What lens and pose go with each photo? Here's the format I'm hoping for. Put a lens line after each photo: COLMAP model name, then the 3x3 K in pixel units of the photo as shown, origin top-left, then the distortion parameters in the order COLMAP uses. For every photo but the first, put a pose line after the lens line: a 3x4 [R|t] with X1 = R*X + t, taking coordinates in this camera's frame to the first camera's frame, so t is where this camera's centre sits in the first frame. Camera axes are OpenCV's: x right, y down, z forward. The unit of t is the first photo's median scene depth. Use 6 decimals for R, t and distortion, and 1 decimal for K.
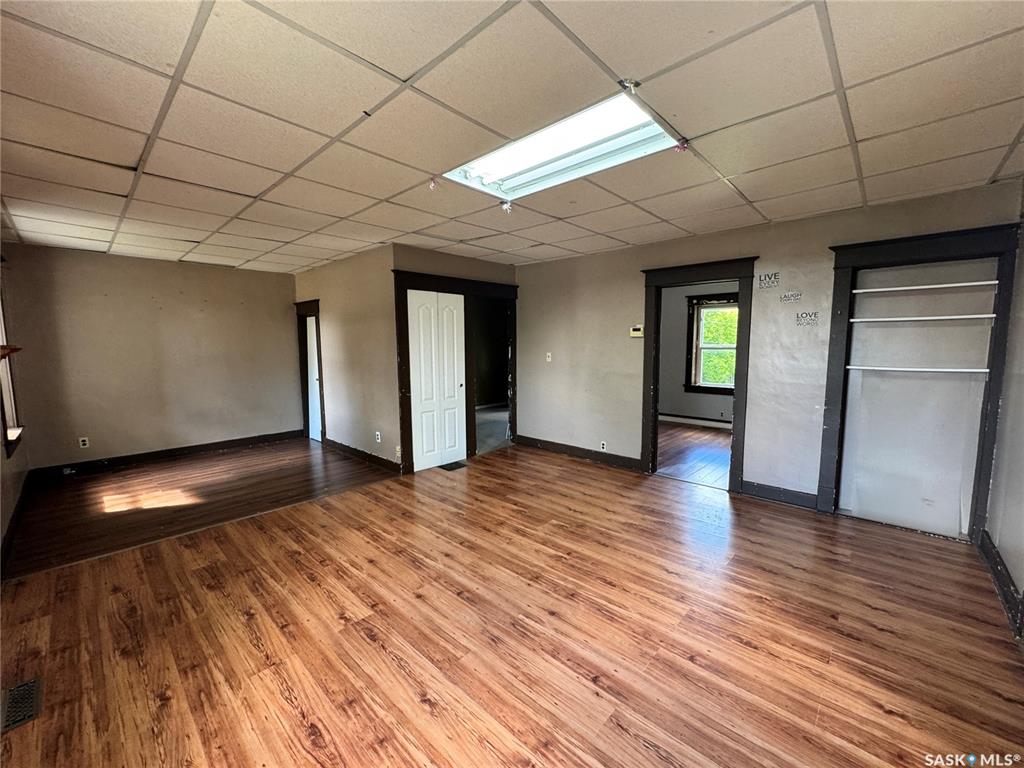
lens RADIAL K [[409.9, 0, 513.0], [0, 409.9, 387.7], [0, 0, 1]] dist [-0.005176, -0.000061]
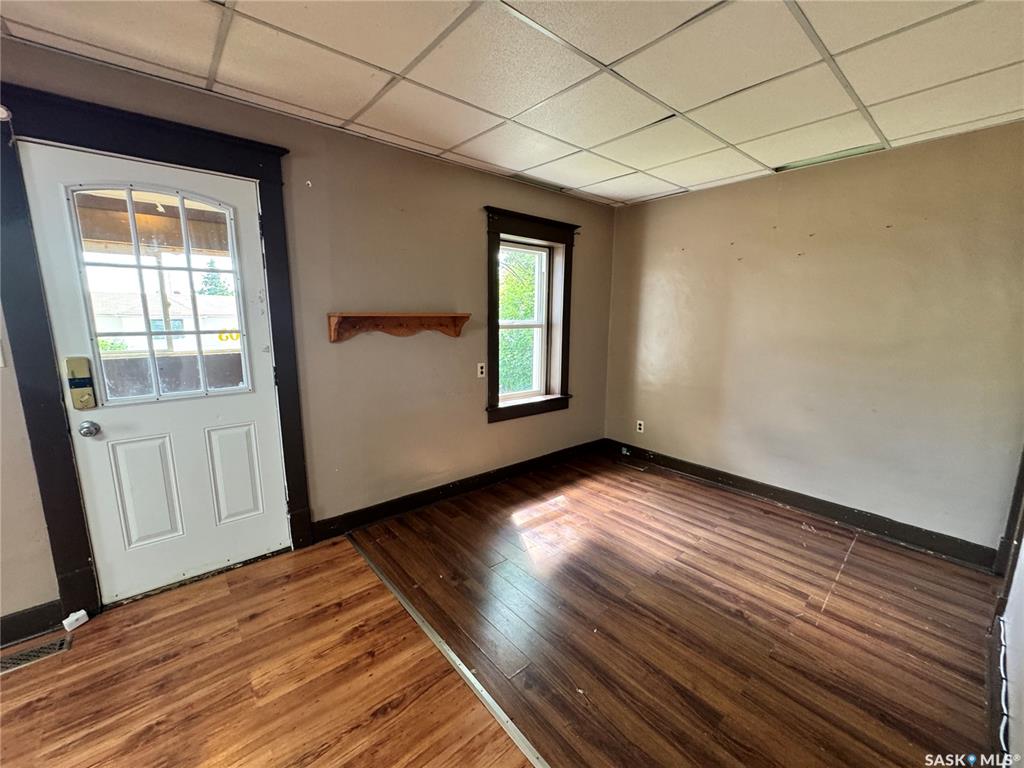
lens RADIAL K [[409.9, 0, 510.8], [0, 409.9, 382.7], [0, 0, 1]] dist [-0.005176, -0.000061]
pose [[-0.128507, 0.168903, -0.977219, -0.275930], [-0.111054, 0.976741, 0.183425, -0.140468], [0.985471, 0.132096, -0.106761, 1.298394]]
